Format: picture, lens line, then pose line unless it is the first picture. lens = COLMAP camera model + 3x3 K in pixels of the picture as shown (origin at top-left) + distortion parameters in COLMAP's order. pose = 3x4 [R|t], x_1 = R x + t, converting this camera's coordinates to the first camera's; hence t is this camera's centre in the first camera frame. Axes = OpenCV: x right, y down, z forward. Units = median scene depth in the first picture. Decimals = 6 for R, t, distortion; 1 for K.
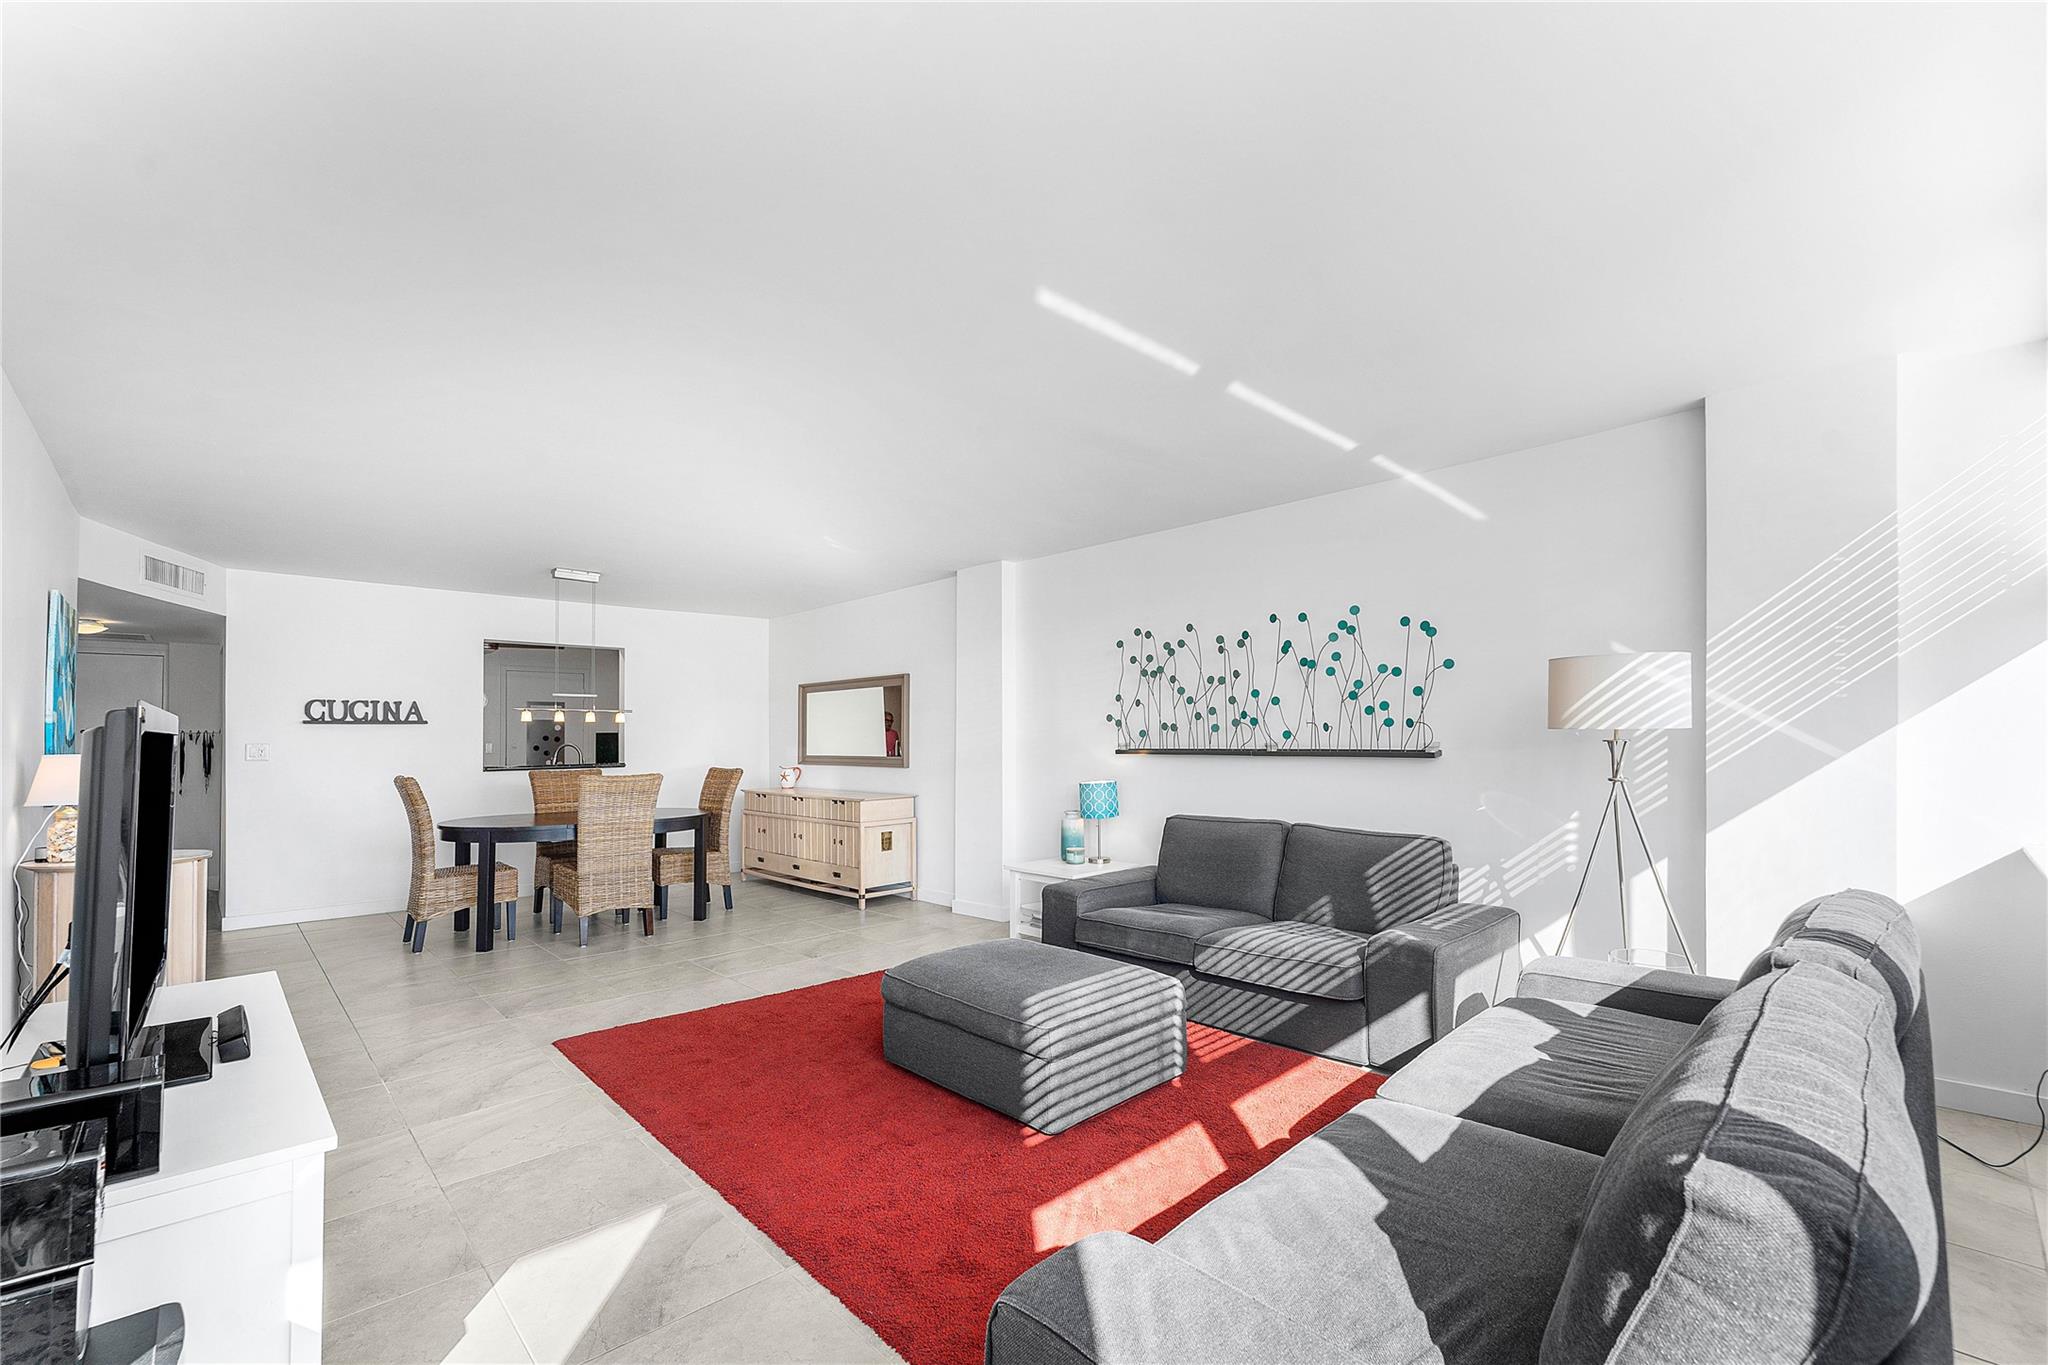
lens RADIAL K [[862.6, 0, 1017.0], [0, 862.6, 694.0], [0, 0, 1]] dist [0.002361, 0.000341]
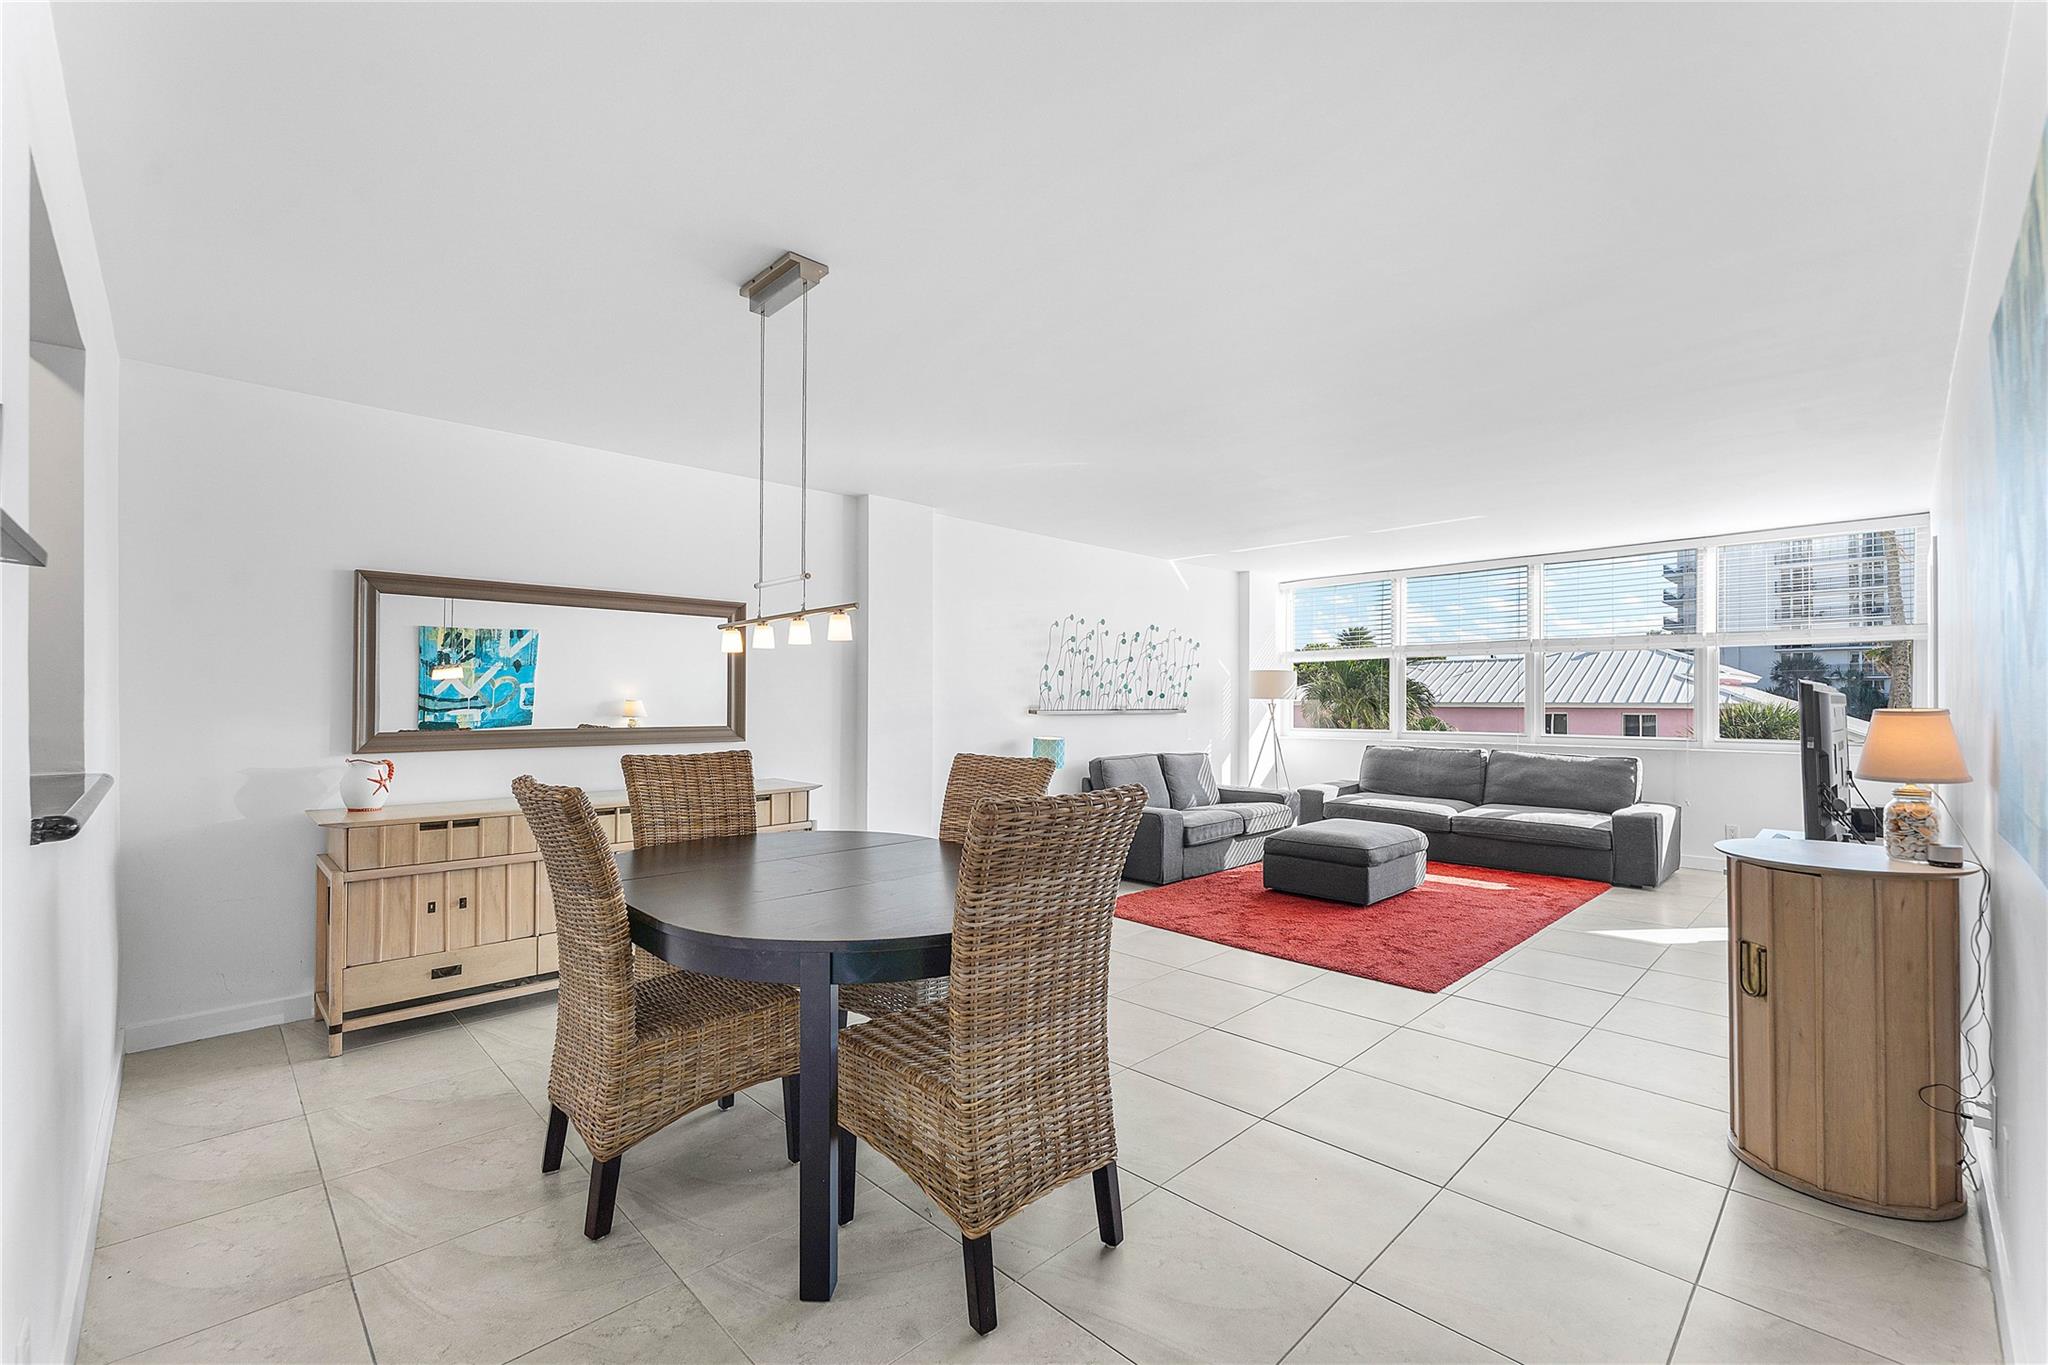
lens RADIAL K [[862.6, 0, 1017.0], [0, 862.6, 694.0], [0, 0, 1]] dist [0.002361, 0.000341]
pose [[-0.014060, 0.010912, 0.999842, -1.244509], [-0.058746, 0.998204, -0.011720, 0.066498], [-0.998174, -0.058901, -0.013394, 1.212179]]
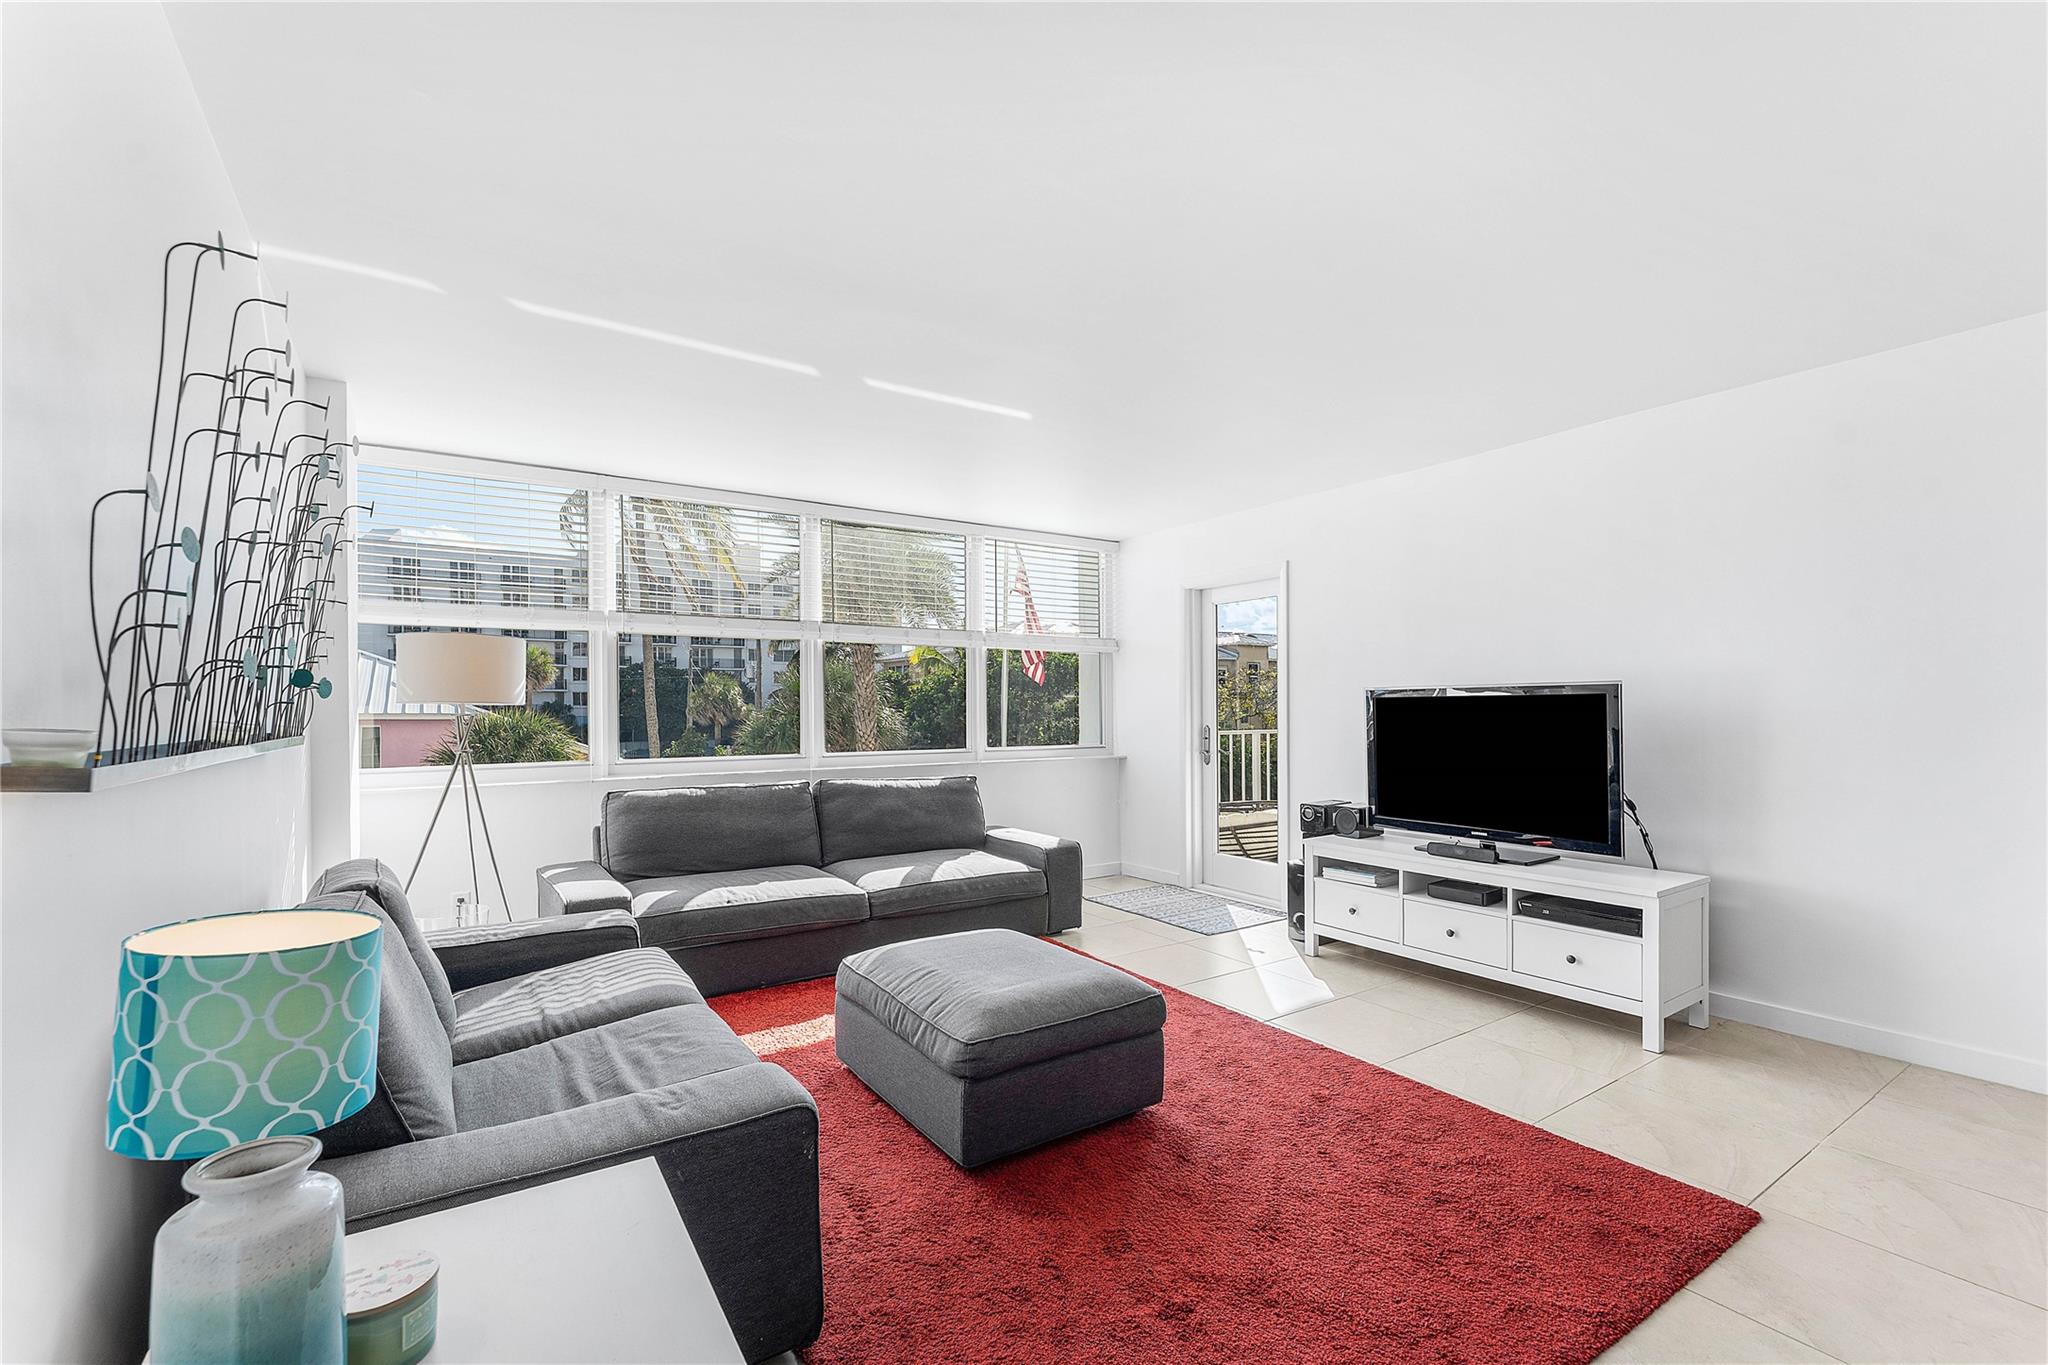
lens RADIAL K [[862.6, 0, 1017.0], [0, 862.6, 694.0], [0, 0, 1]] dist [0.002361, 0.000341]
pose [[-0.989226, 0.005064, 0.146311, -0.098498], [-0.006425, 0.996937, -0.077946, 0.074319], [-0.146257, -0.078046, -0.986163, 1.331044]]
